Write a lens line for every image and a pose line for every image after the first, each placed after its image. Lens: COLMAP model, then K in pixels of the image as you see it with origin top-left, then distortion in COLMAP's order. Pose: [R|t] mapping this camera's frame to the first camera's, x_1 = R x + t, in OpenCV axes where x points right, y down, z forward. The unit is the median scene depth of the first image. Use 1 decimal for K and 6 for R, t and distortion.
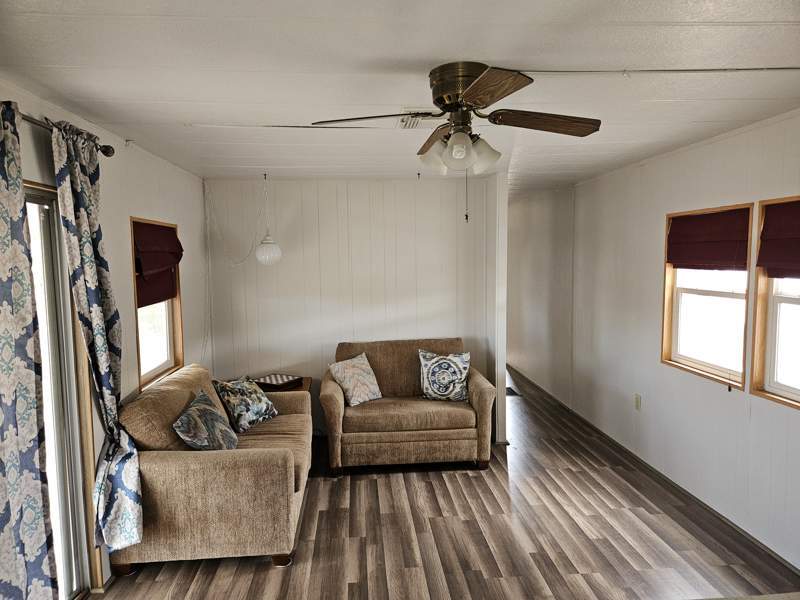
lens RADIAL K [[537.3, 0, 396.1], [0, 537.3, 298.7], [0, 0, 1]] dist [0.049223, -0.003146]
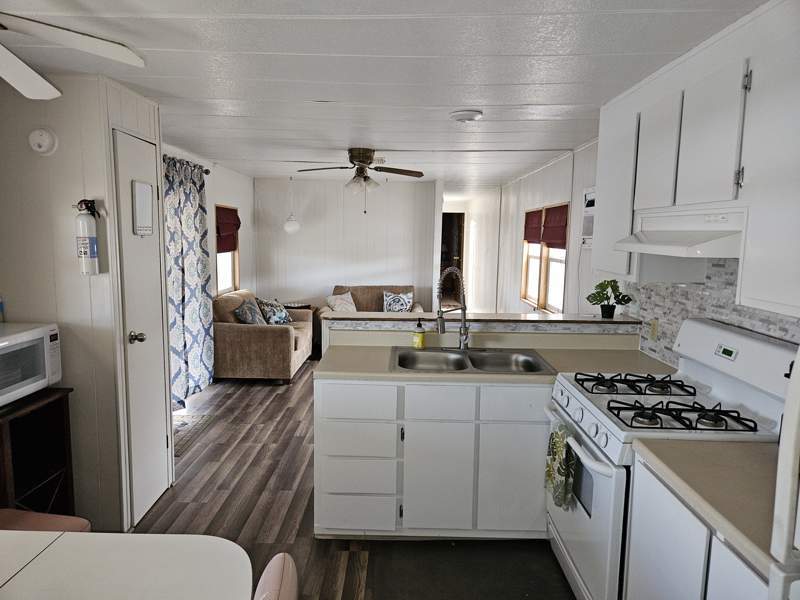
lens RADIAL K [[537.3, 0, 401.4], [0, 537.3, 299.5], [0, 0, 1]] dist [0.049223, -0.003146]
pose [[0.996273, 0.042482, -0.075073, 0.258850], [-0.039486, 0.998380, 0.040957, 0.064476], [0.076692, -0.037840, 0.996337, -0.693668]]
